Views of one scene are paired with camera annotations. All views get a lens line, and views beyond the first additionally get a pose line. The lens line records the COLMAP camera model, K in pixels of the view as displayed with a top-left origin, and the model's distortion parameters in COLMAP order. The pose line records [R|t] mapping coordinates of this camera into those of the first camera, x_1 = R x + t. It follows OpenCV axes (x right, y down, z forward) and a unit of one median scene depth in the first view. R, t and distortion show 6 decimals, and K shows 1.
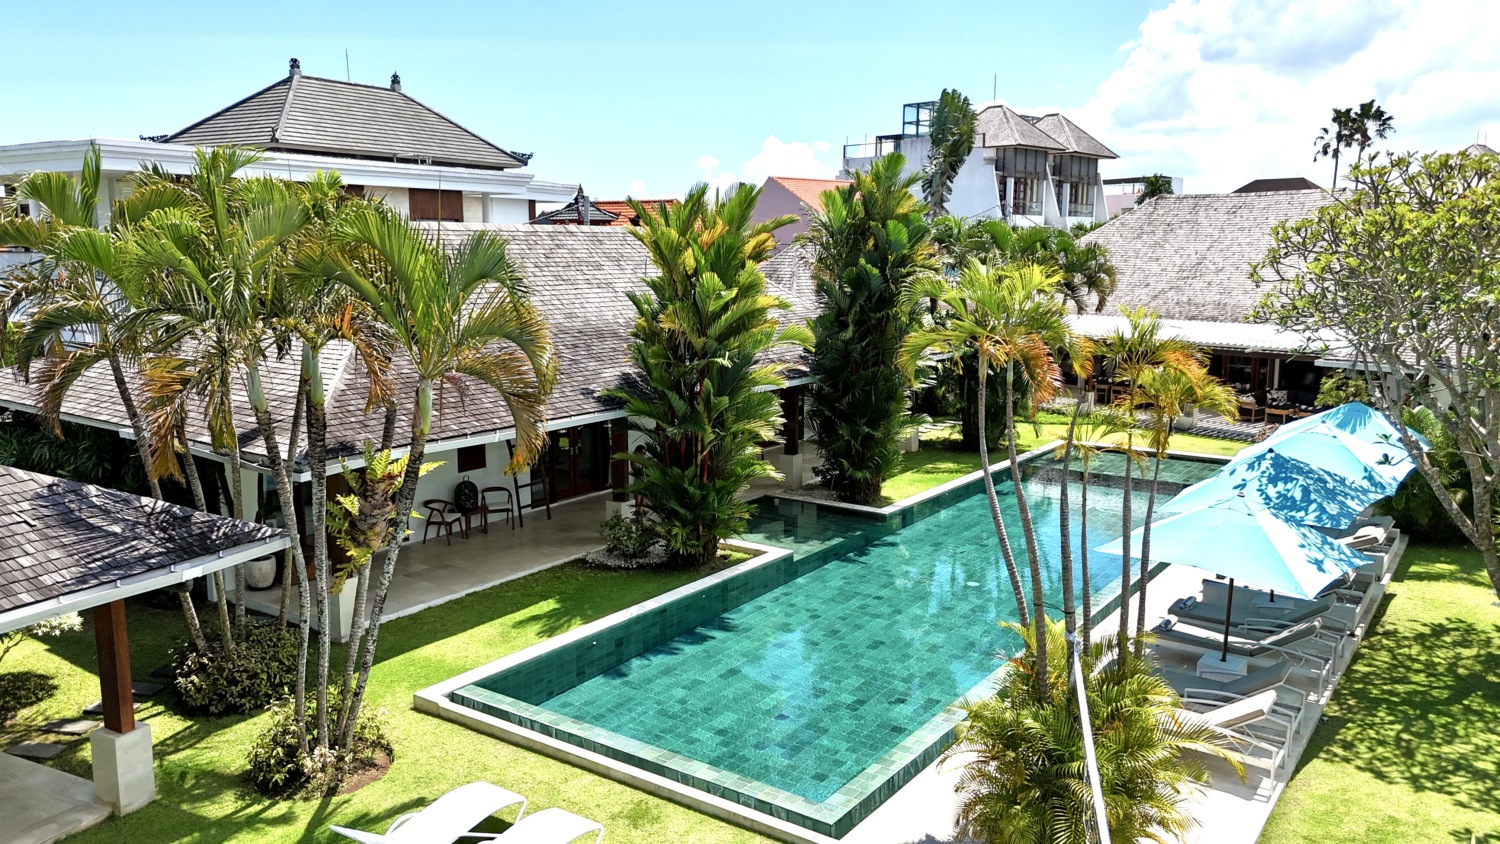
lens RADIAL K [[1109.1, 0, 750.0], [0, 1109.1, 422.0], [0, 0, 1]] dist [0.030787, -0.001951]
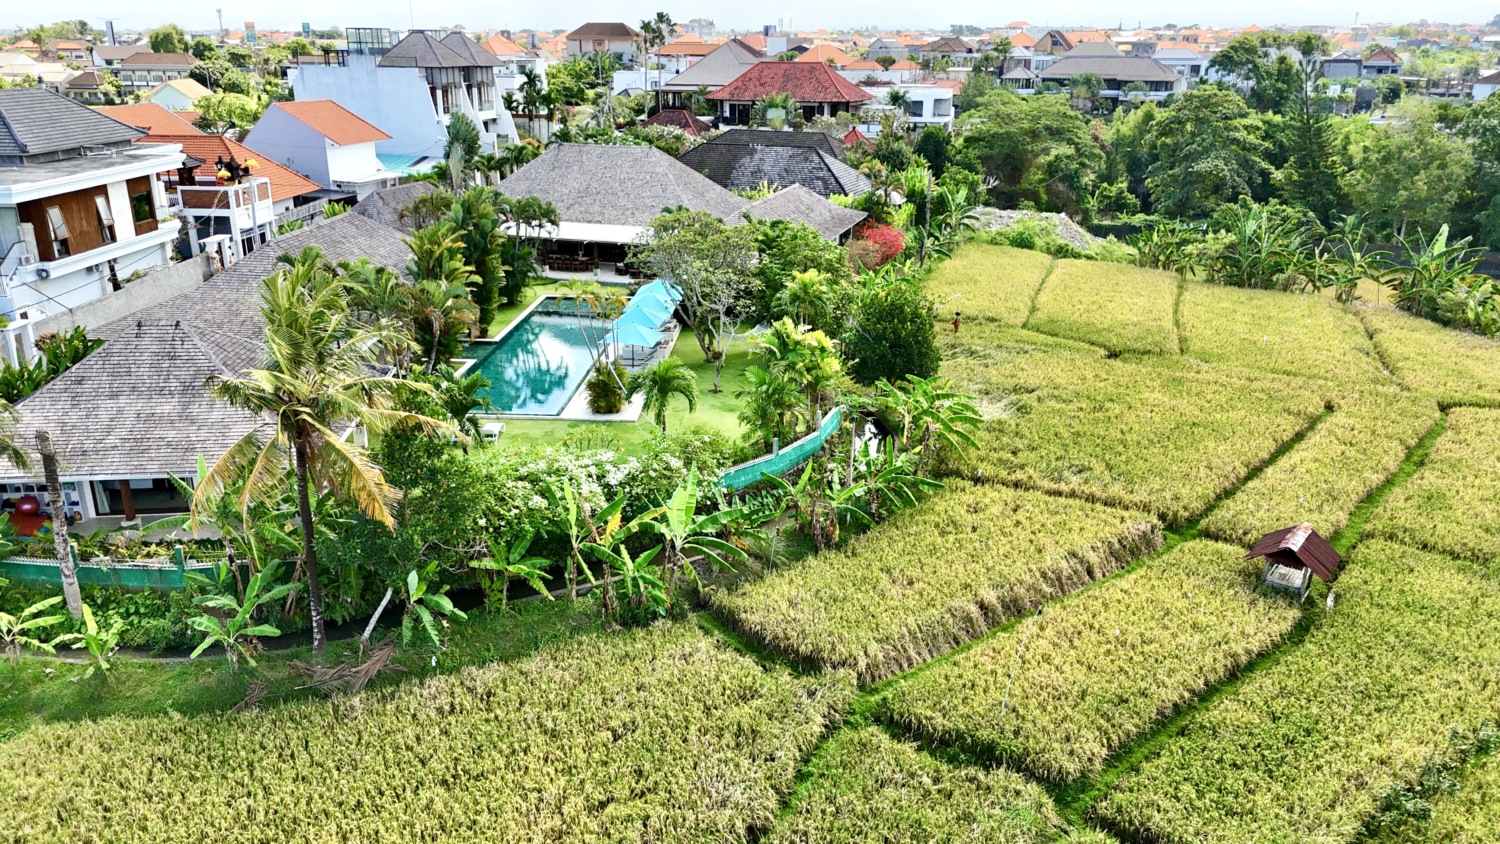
lens RADIAL K [[1109.1, 0, 750.0], [0, 1109.1, 422.0], [0, 0, 1]] dist [0.030787, -0.001951]
pose [[0.848482, -0.174151, 0.499749, -0.203136], [0.084237, 0.976709, 0.197341, -0.056230], [-0.522477, -0.125343, 0.843390, -0.425253]]
